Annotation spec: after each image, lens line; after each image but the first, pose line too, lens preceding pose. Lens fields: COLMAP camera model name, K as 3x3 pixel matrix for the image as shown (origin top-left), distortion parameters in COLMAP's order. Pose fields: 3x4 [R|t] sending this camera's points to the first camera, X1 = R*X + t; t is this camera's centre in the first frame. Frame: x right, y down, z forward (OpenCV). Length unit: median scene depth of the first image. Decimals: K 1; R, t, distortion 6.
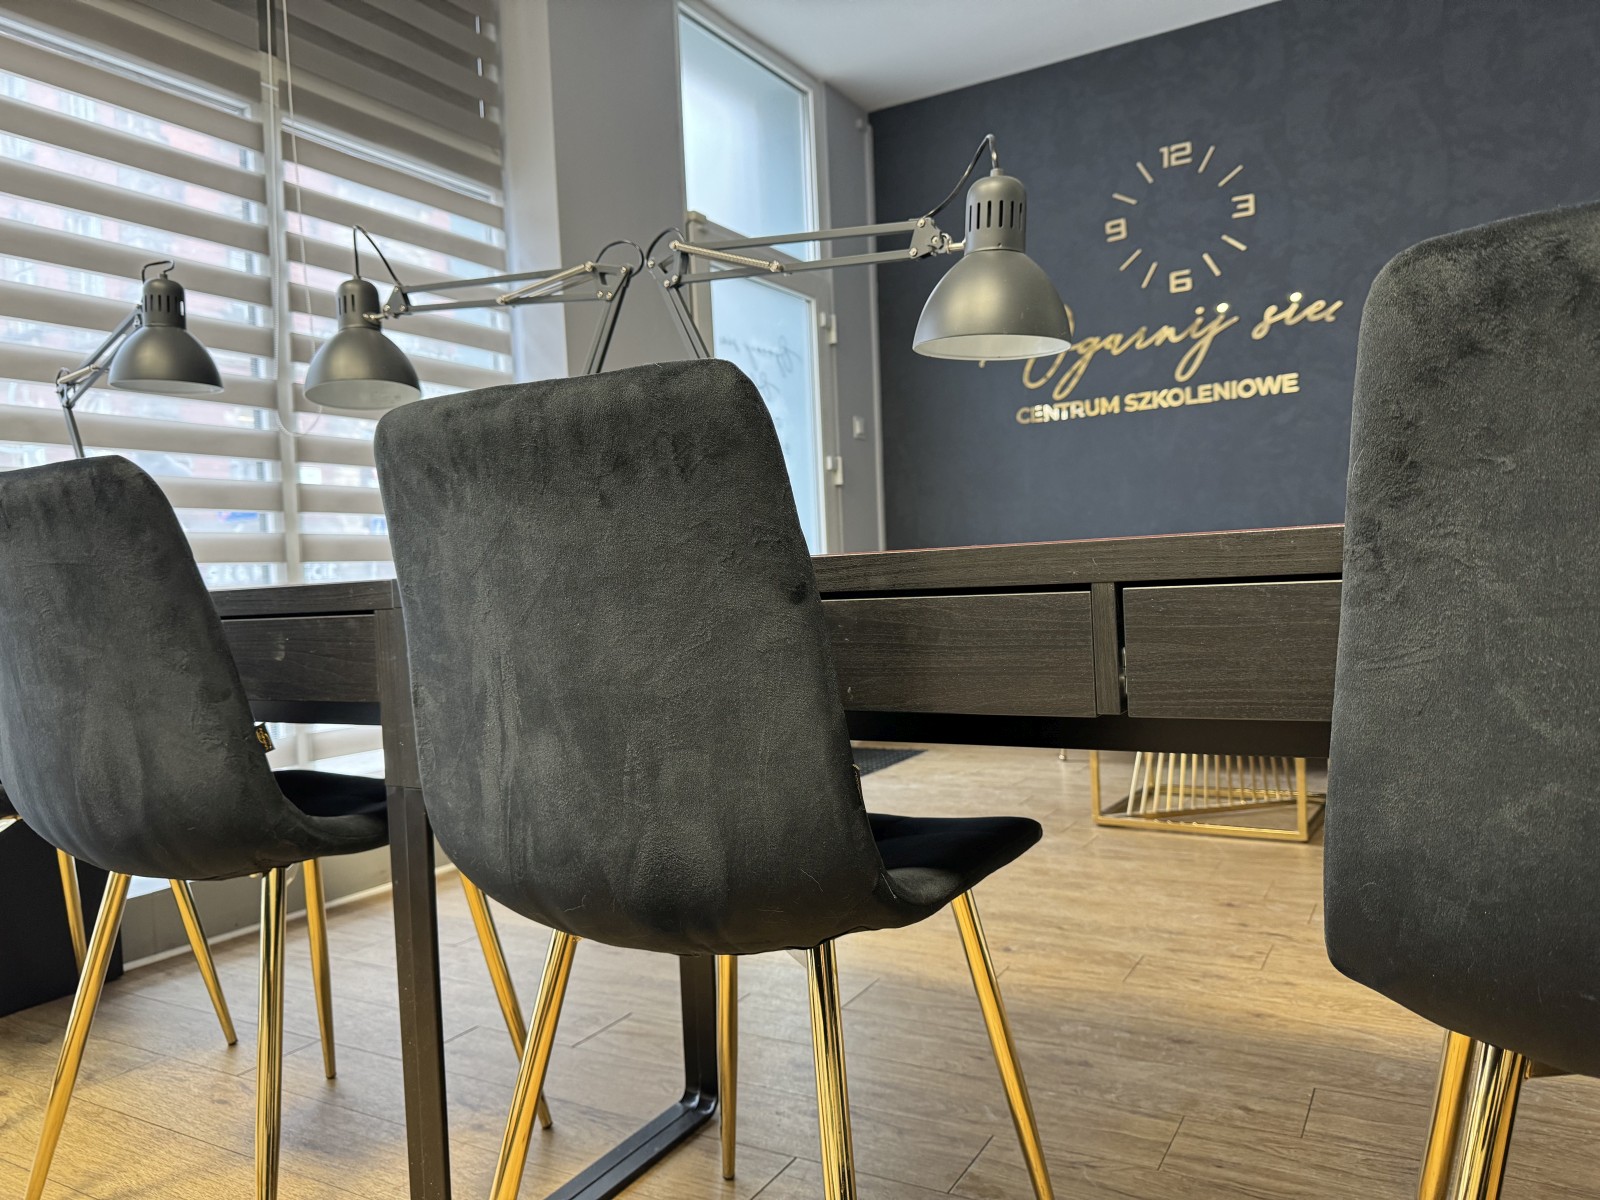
lens RADIAL K [[1125.1, 0, 800.0], [0, 1125.1, 600.0], [0, 0, 1]] dist [0.117627, -0.135921]
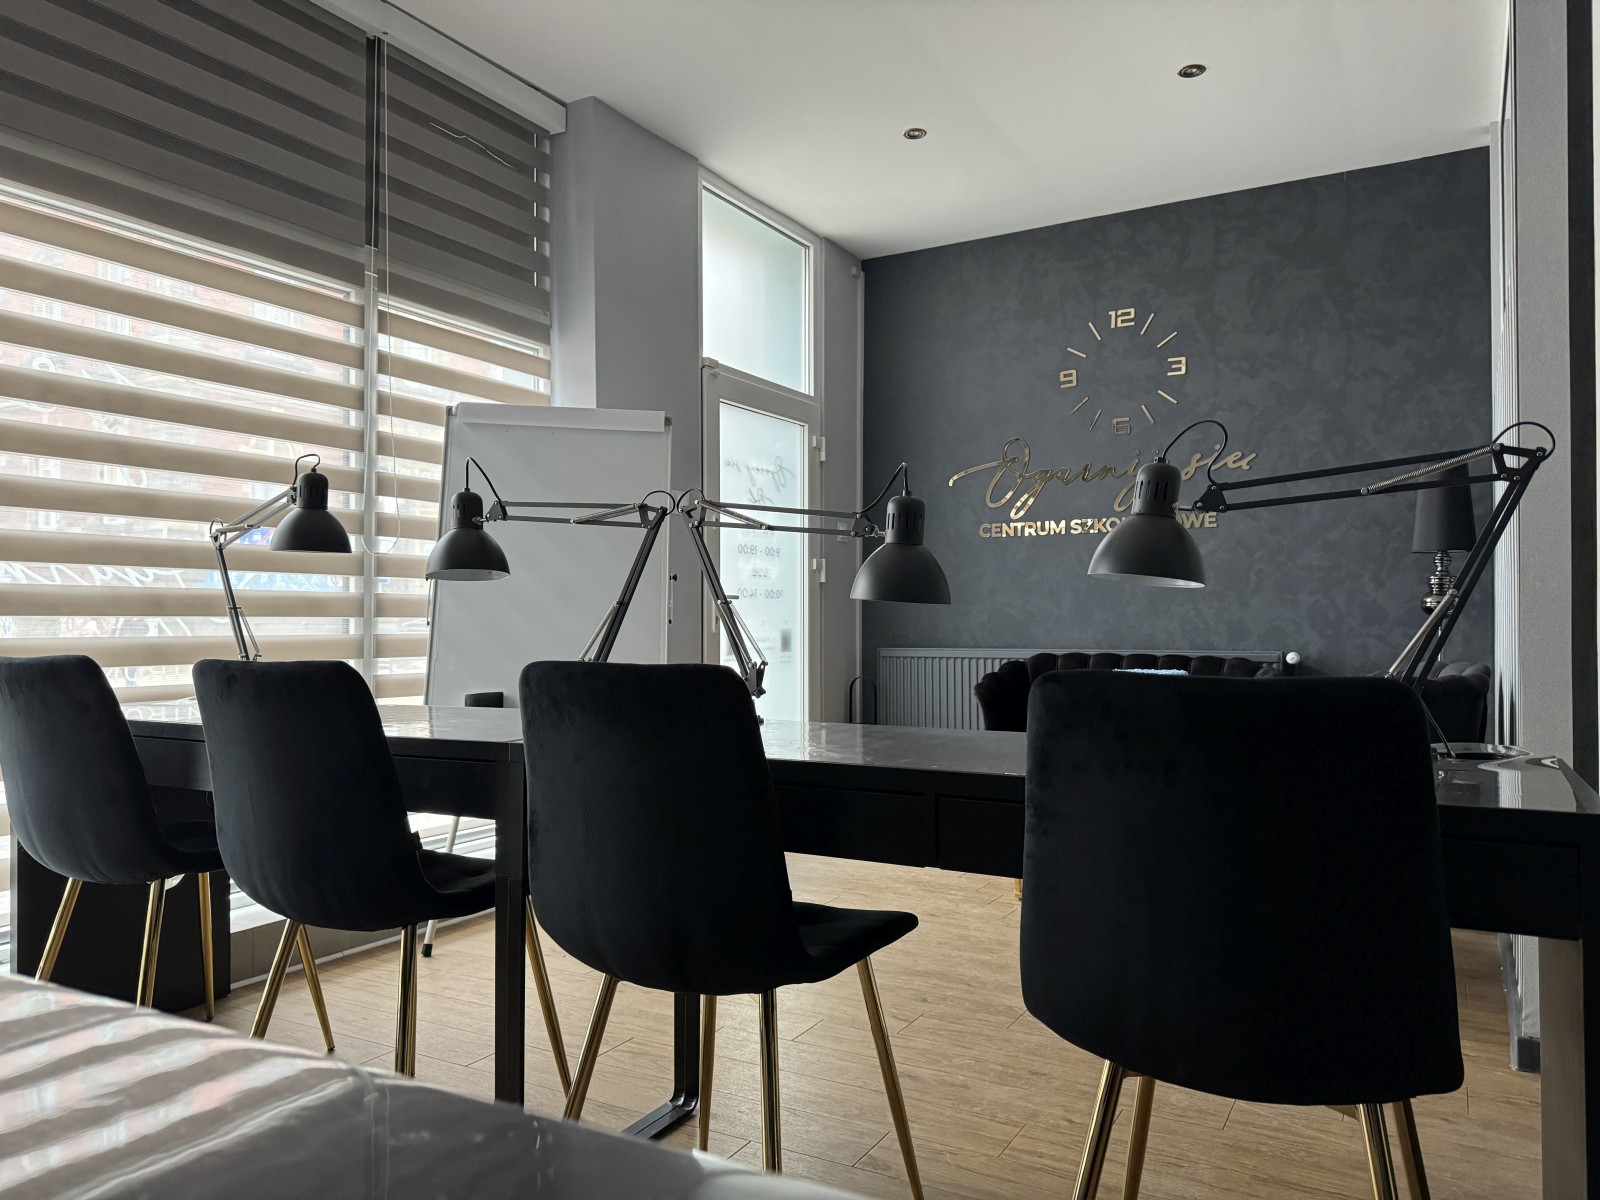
lens RADIAL K [[1101.8, 0, 802.9], [0, 1101.8, 609.6], [0, 0, 1]] dist [0.208603, -0.328621]
pose [[0.998982, 0.044109, 0.009458, 0.012801], [-0.043787, 0.998530, -0.031944, -0.090063], [-0.010853, 0.031497, 0.999445, -0.292701]]
